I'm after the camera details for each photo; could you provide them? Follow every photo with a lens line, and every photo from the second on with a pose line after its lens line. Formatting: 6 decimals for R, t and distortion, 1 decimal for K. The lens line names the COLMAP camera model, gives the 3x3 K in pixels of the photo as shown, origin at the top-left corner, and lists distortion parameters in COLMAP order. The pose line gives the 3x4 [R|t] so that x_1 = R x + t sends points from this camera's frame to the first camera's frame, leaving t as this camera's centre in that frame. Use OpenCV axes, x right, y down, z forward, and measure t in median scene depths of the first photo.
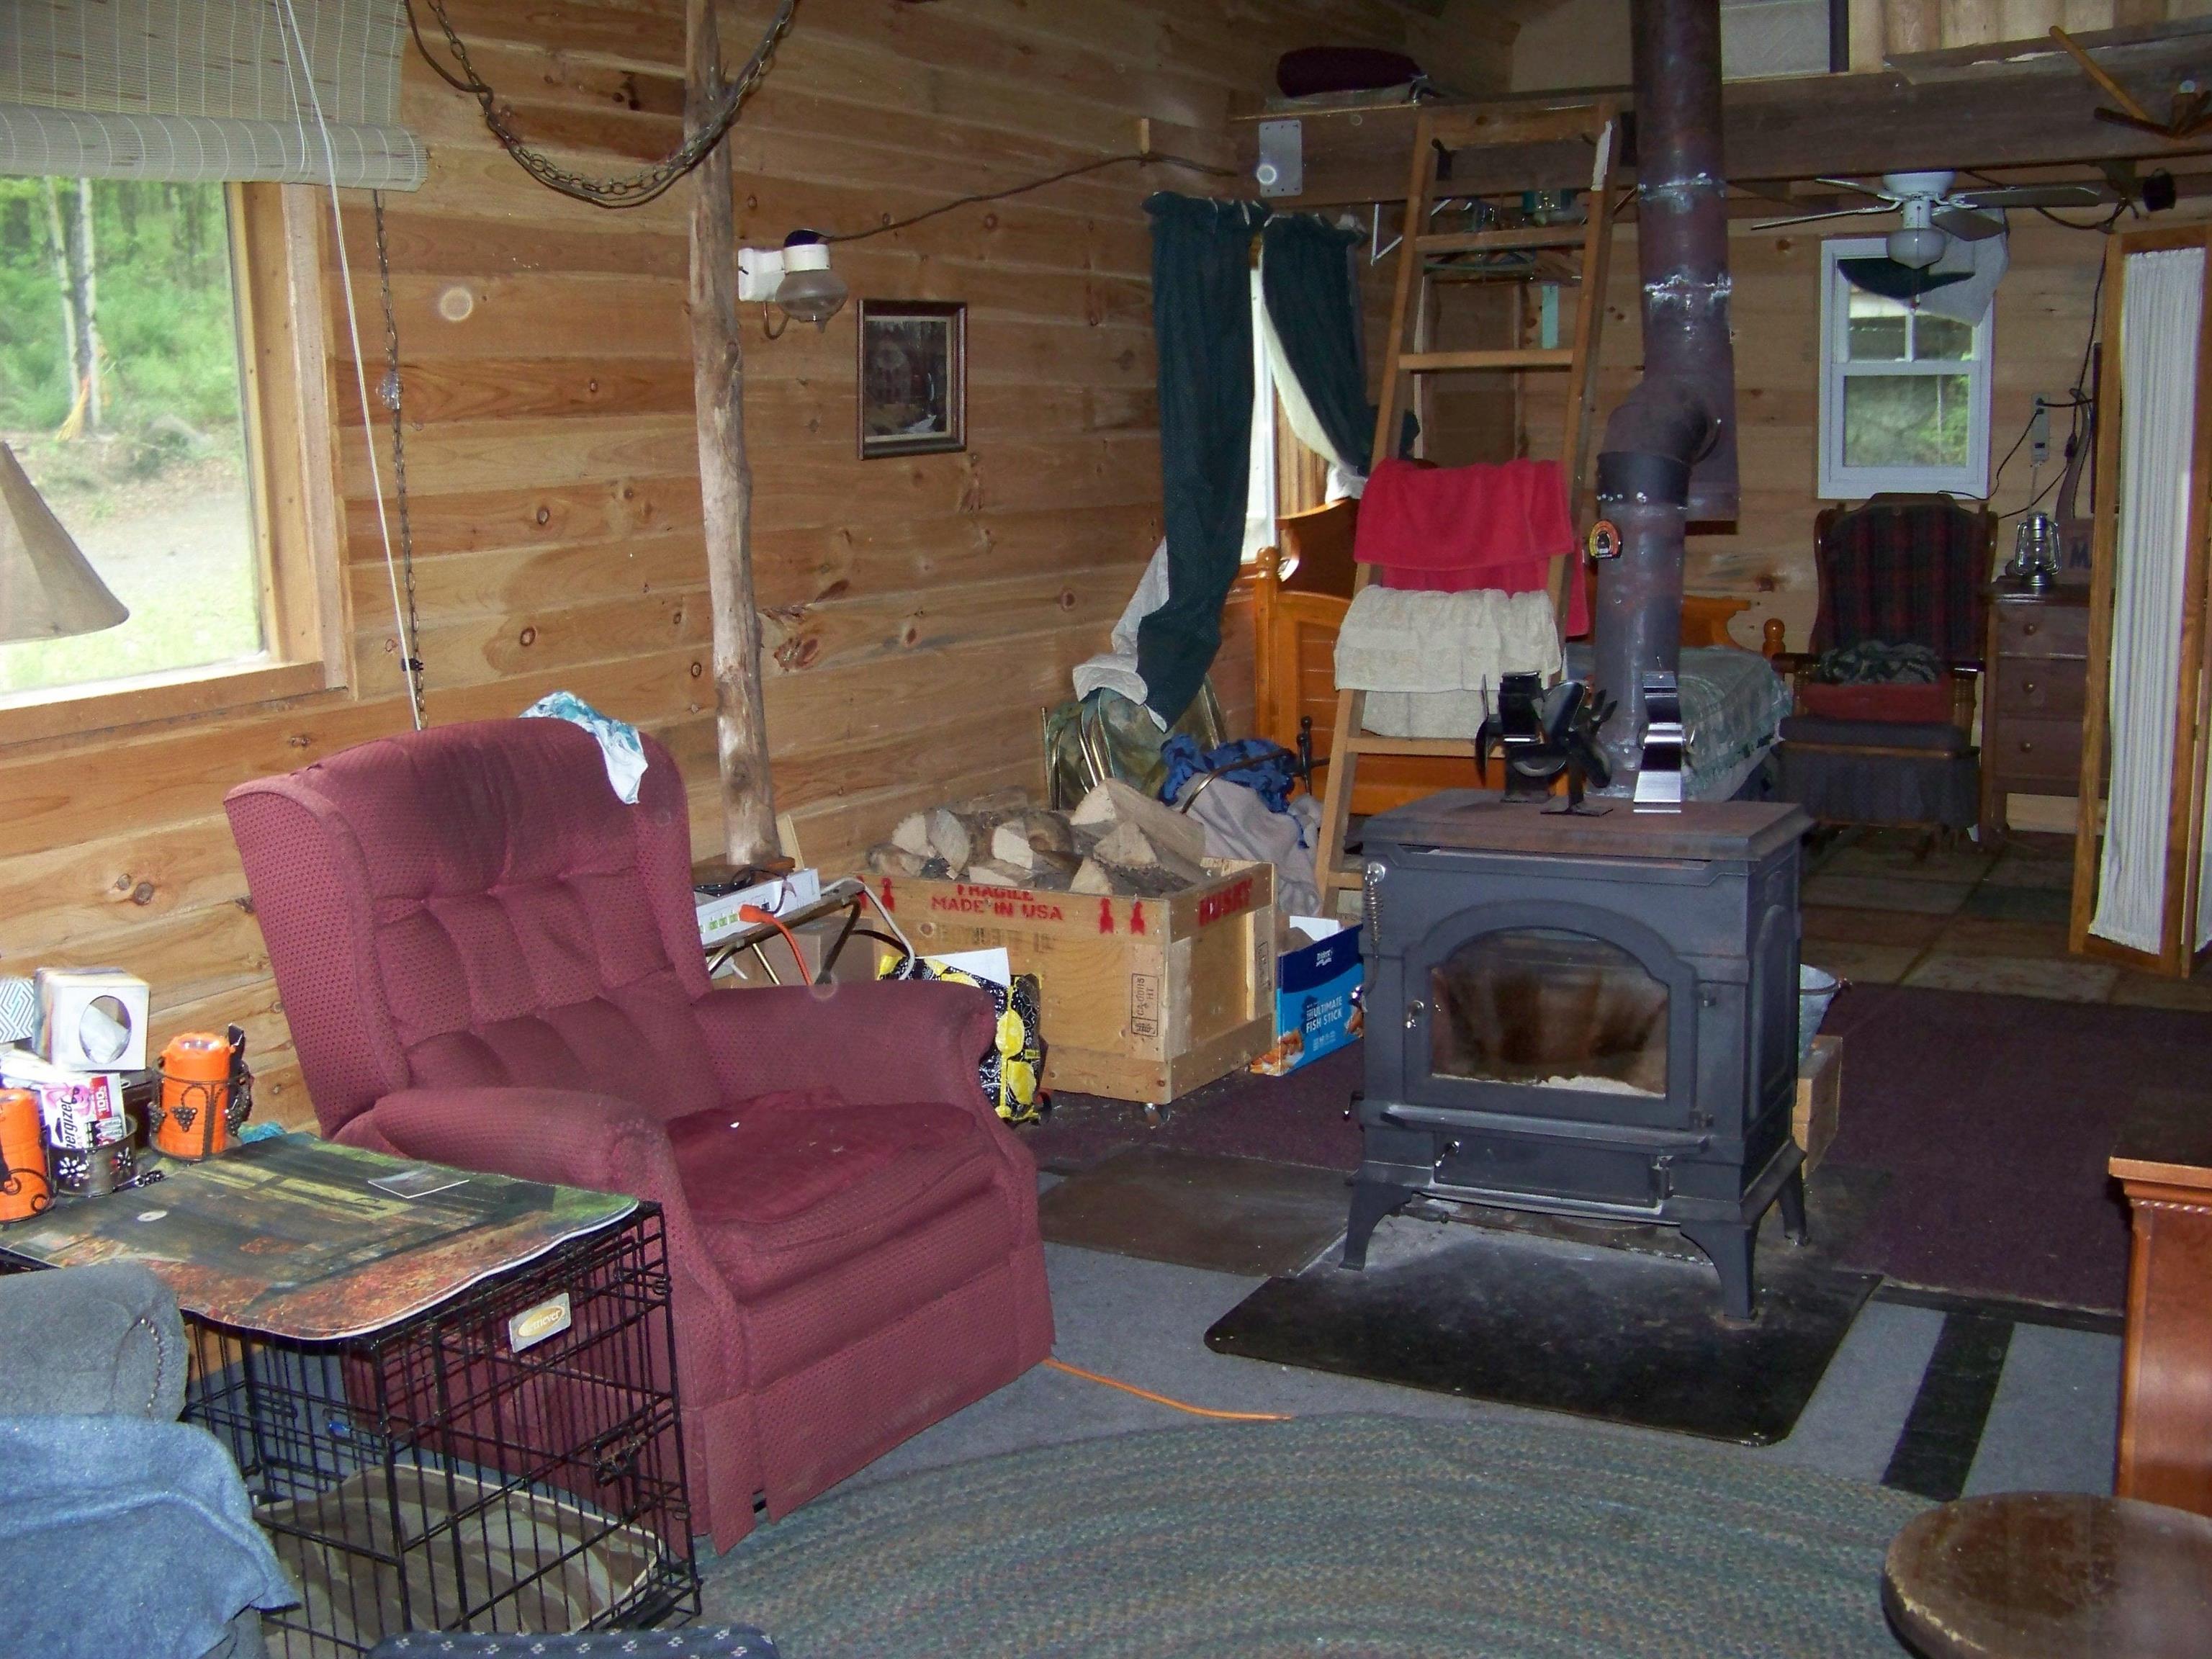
lens RADIAL K [[2285.7, 0, 1094.3], [0, 2285.7, 848.5], [0, 0, 1]] dist [-0.250792, 0.350606]
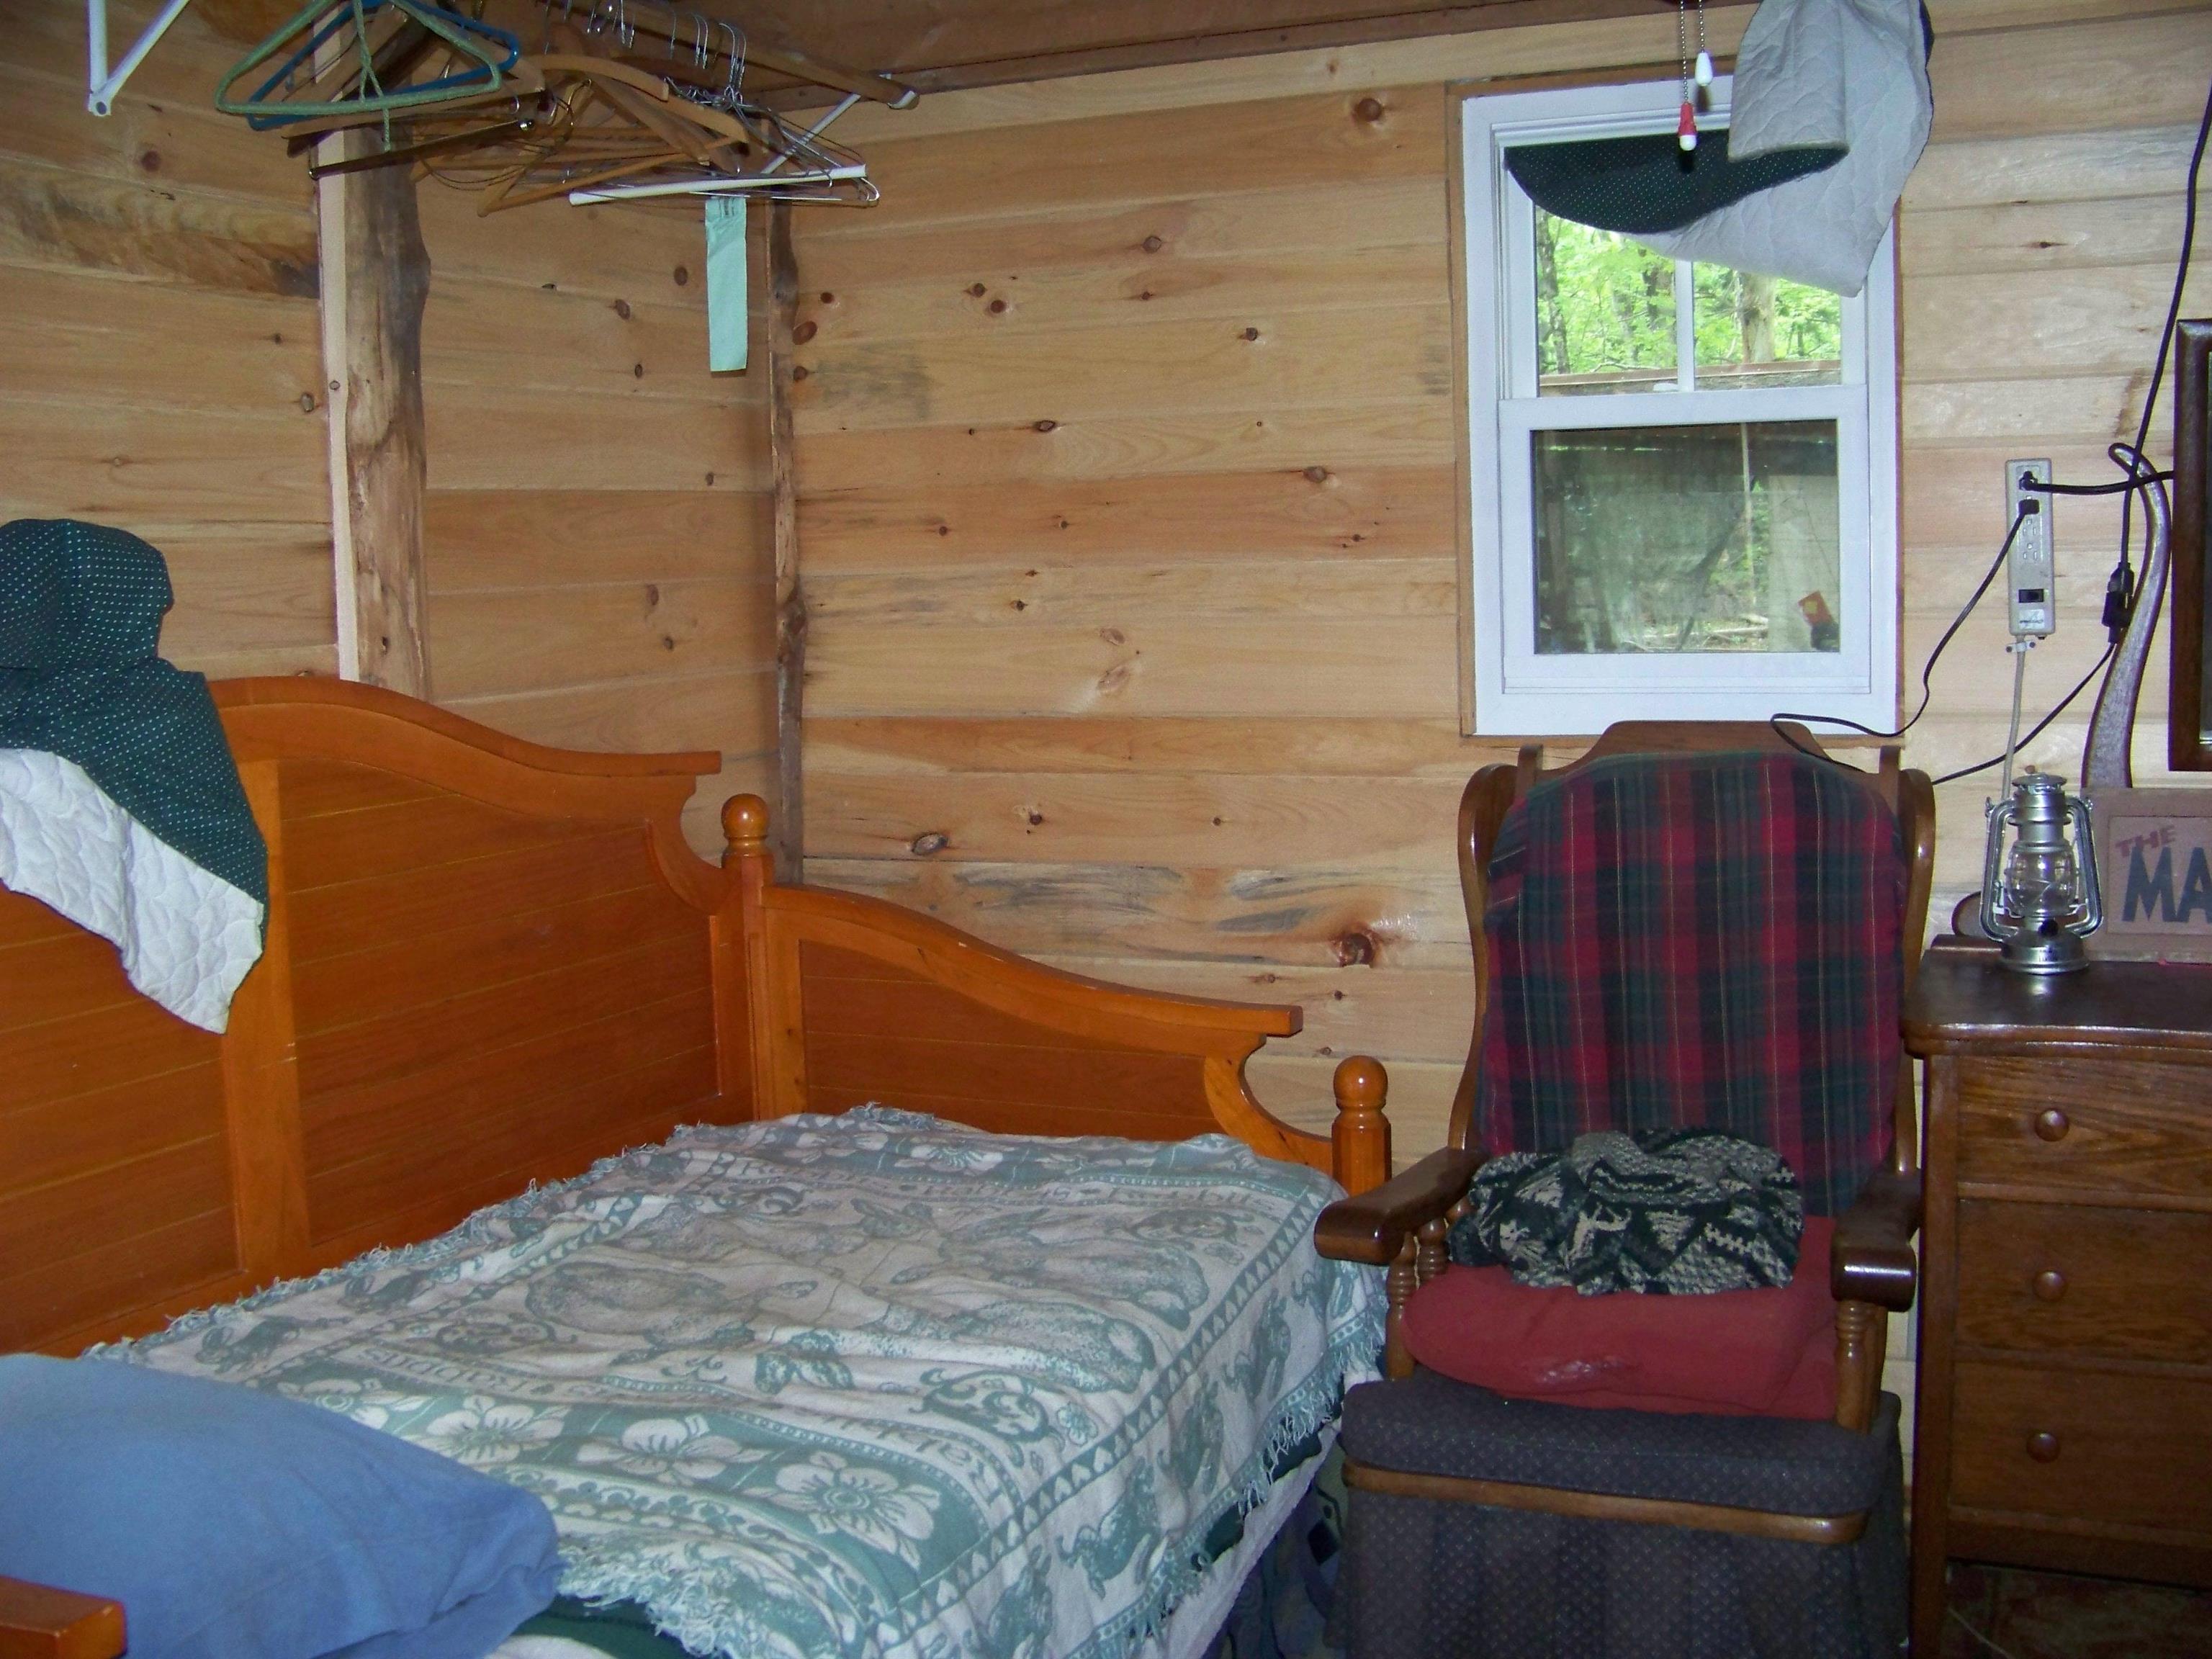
lens RADIAL K [[2342.8, 0, 1112.3], [0, 2342.8, 840.1], [0, 0, 1]] dist [-0.246602, 0.325423]
pose [[0.995067, -0.017882, 0.097583, 0.310656], [0.024952, 0.997113, -0.071718, -0.156095], [-0.096019, 0.073799, 0.992640, 0.839526]]
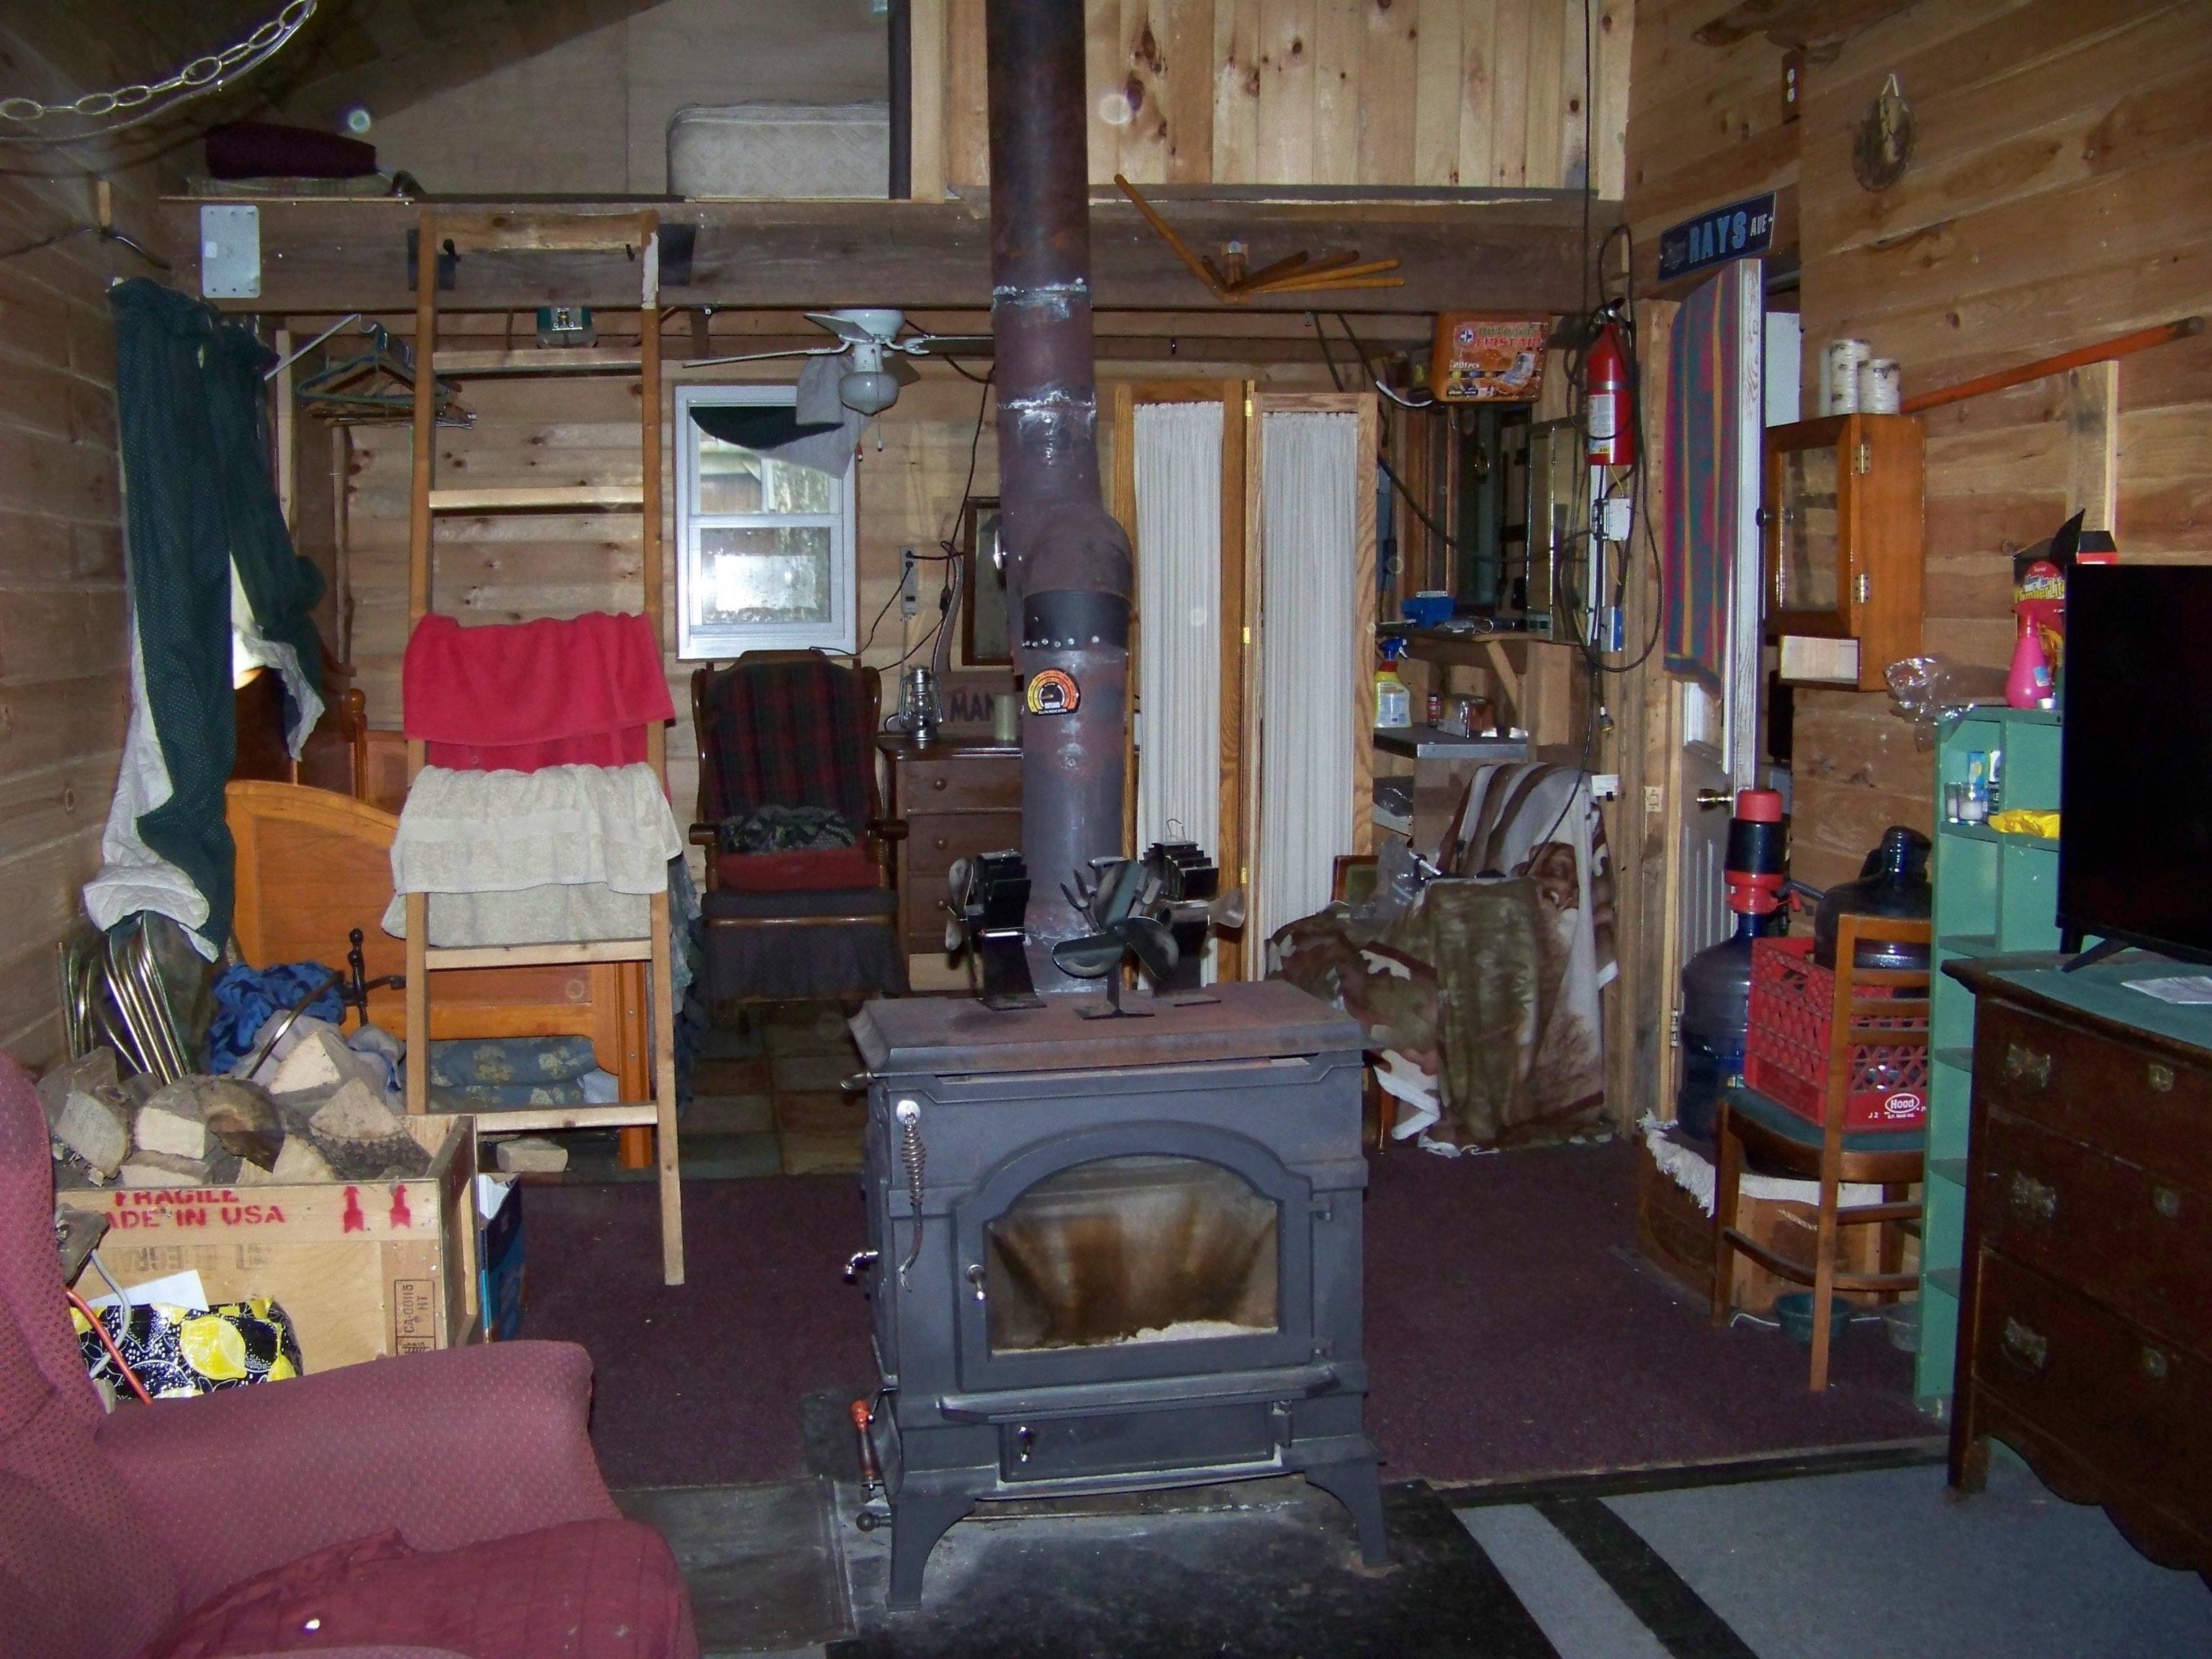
lens RADIAL K [[2323.3, 0, 1037.4], [0, 2323.3, 846.7], [0, 0, 1]] dist [-0.261512, 0.432112]
pose [[0.793351, -0.050795, 0.606641, -0.210853], [0.099153, 0.993988, -0.046442, -0.025928], [-0.600635, 0.096995, 0.793618, 0.207631]]
